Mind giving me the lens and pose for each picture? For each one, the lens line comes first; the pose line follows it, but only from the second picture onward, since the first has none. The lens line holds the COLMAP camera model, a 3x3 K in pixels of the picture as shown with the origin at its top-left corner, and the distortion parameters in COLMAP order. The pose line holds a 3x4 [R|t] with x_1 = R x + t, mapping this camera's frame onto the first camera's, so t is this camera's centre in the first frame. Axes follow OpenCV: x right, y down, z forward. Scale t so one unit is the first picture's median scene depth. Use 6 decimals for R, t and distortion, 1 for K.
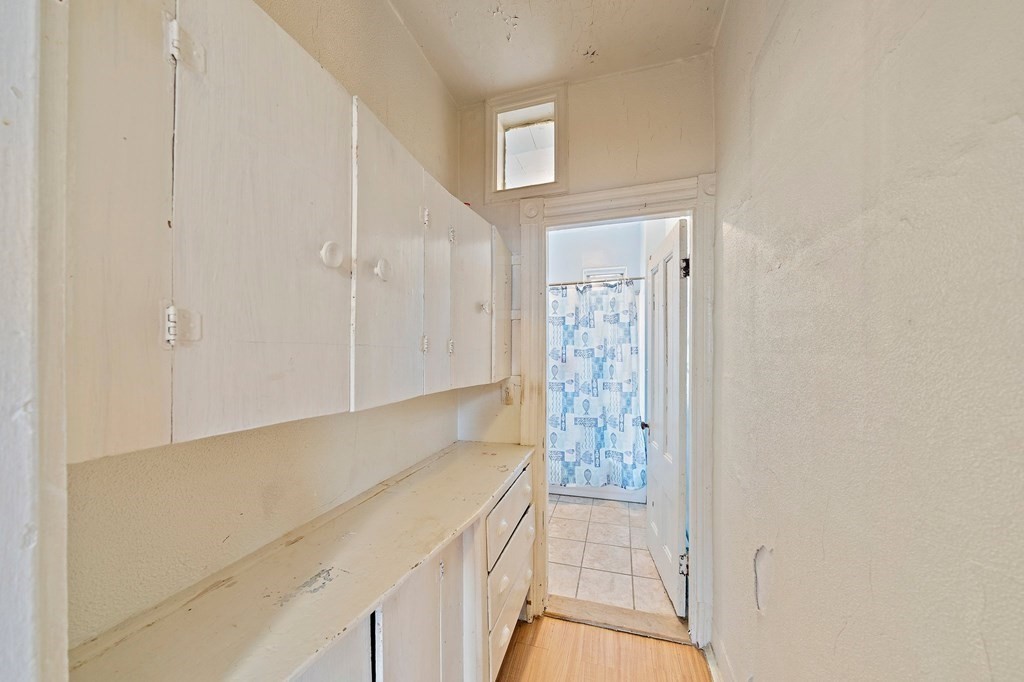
lens RADIAL K [[358.0, 0, 511.9], [0, 358.0, 351.4], [0, 0, 1]] dist [-0.006240, -0.000148]
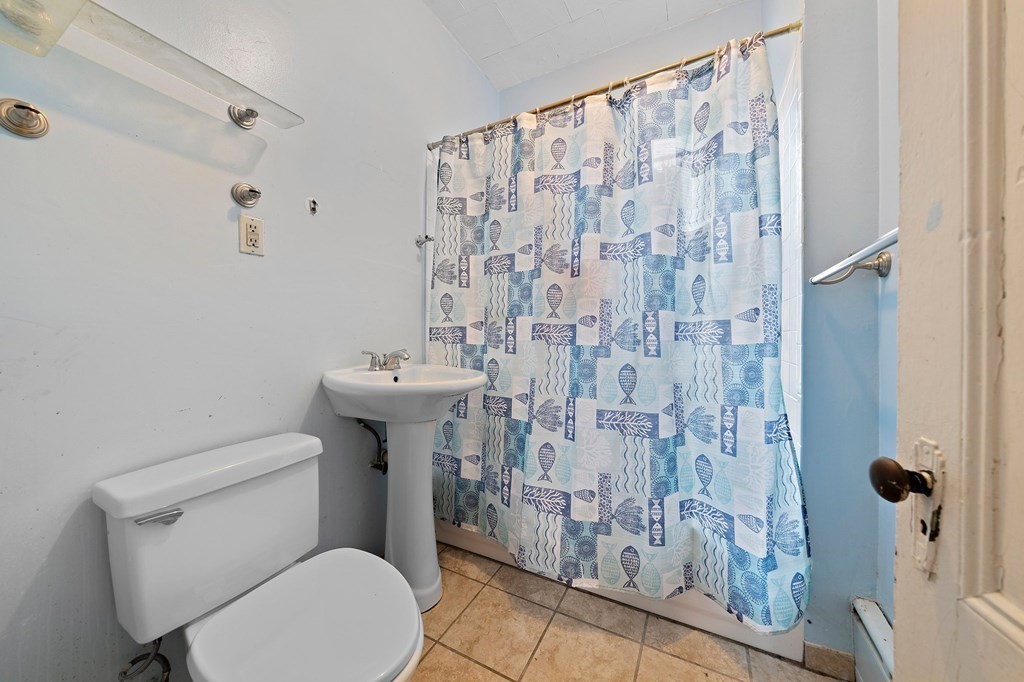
lens RADIAL K [[358.0, 0, 512.6], [0, 358.0, 332.6], [0, 0, 1]] dist [-0.006240, -0.000148]
pose [[0.981975, 0.004276, -0.188961, 0.158062], [-0.004377, 0.999990, -0.000120, 0.100714], [0.188958, 0.000945, 0.981985, 0.596600]]
